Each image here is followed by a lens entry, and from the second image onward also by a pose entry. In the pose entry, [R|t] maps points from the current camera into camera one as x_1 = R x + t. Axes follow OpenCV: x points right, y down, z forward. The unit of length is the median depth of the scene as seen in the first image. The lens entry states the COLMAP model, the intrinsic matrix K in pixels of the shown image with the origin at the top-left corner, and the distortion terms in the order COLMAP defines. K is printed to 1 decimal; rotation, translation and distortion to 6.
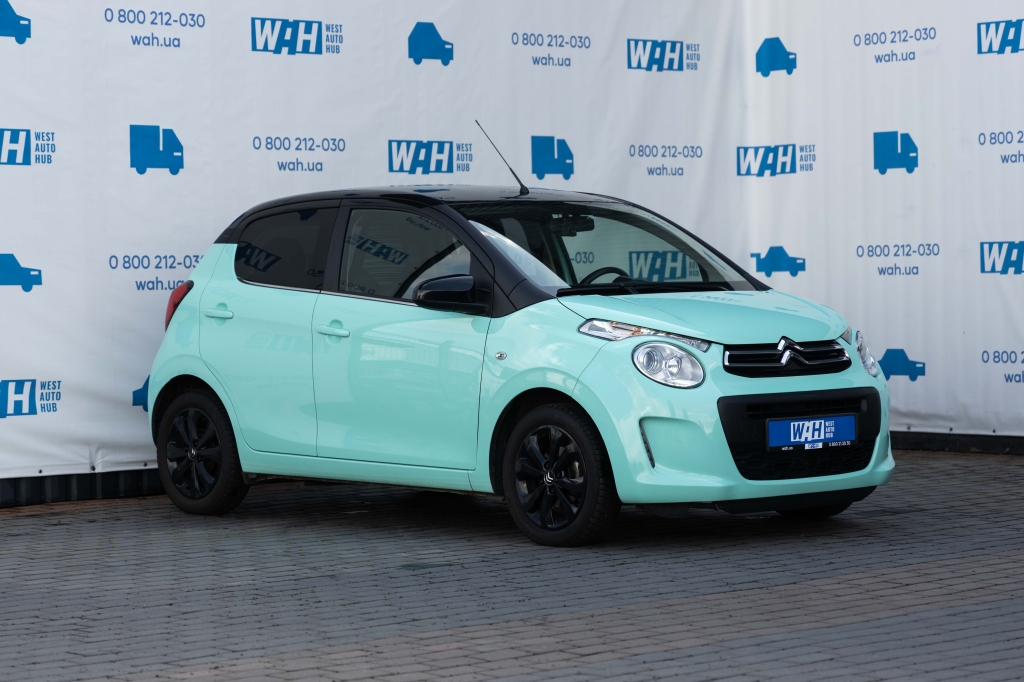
lens RADIAL K [[2989.1, 0, 512.0], [0, 2989.1, 341.0], [0, 0, 1]] dist [0.163130, -0.805609]
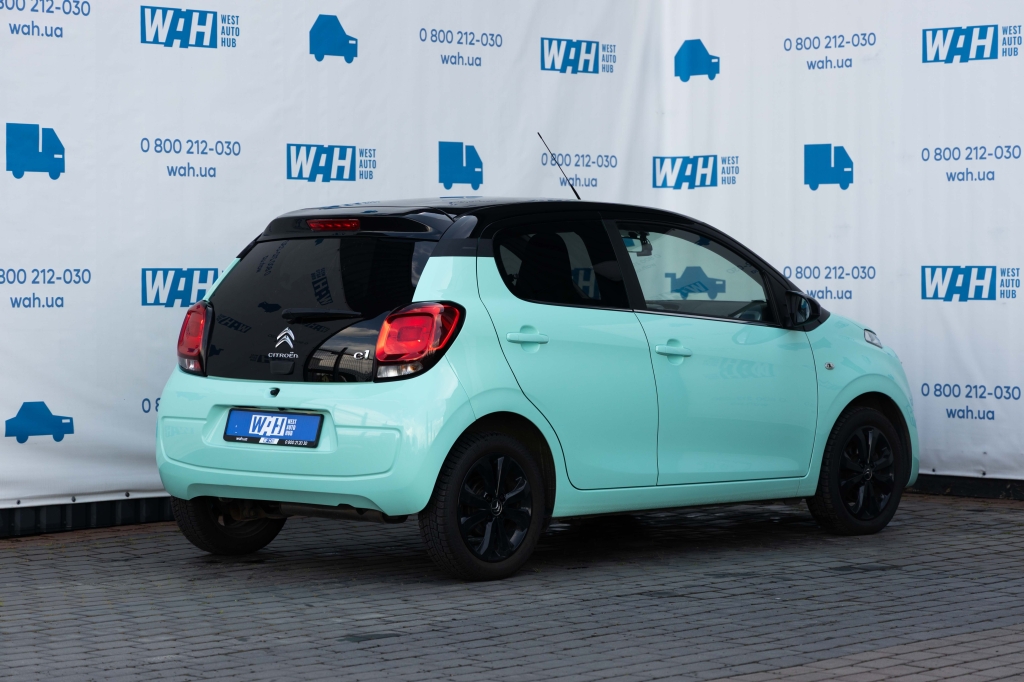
lens RADIAL K [[3017.0, 0, 512.0], [0, 3017.0, 341.0], [0, 0, 1]] dist [0.074537, 0.247421]
pose [[0.997413, 0.014195, 0.070467, -0.035407], [-0.014358, 0.999895, 0.001805, -0.009618], [-0.070434, -0.002812, 0.997512, 0.078445]]
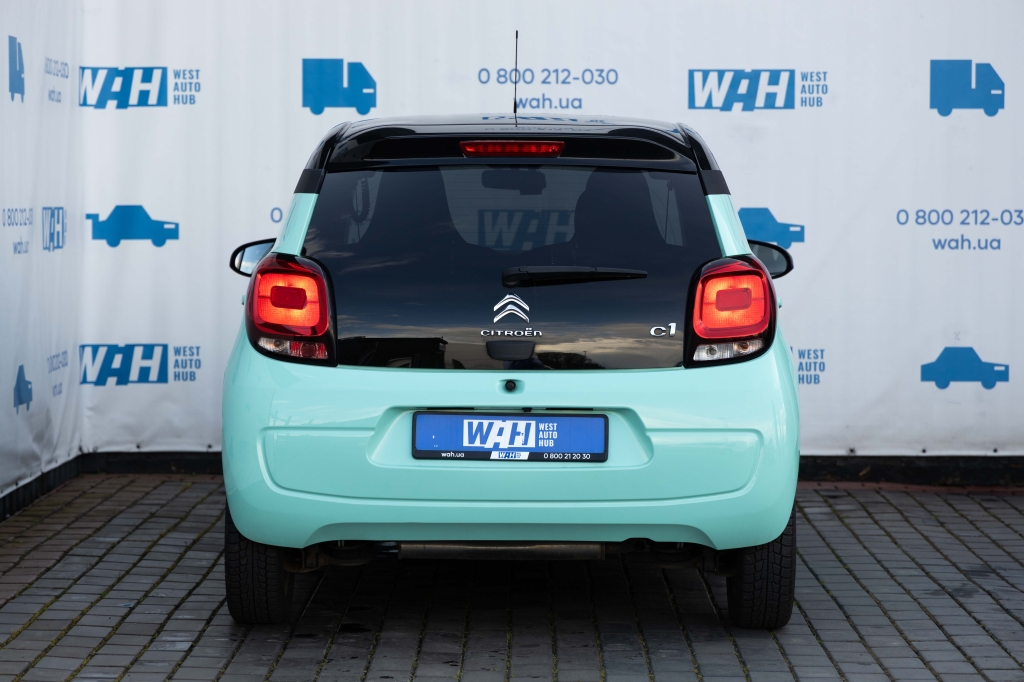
lens RADIAL K [[3017.0, 0, 512.0], [0, 3017.0, 341.0], [0, 0, 1]] dist [0.074537, 0.247421]
pose [[0.697735, -0.011861, 0.716258, -0.401273], [0.000446, 0.999870, 0.016123, -0.011002], [-0.716356, -0.010930, 0.697649, 0.445411]]
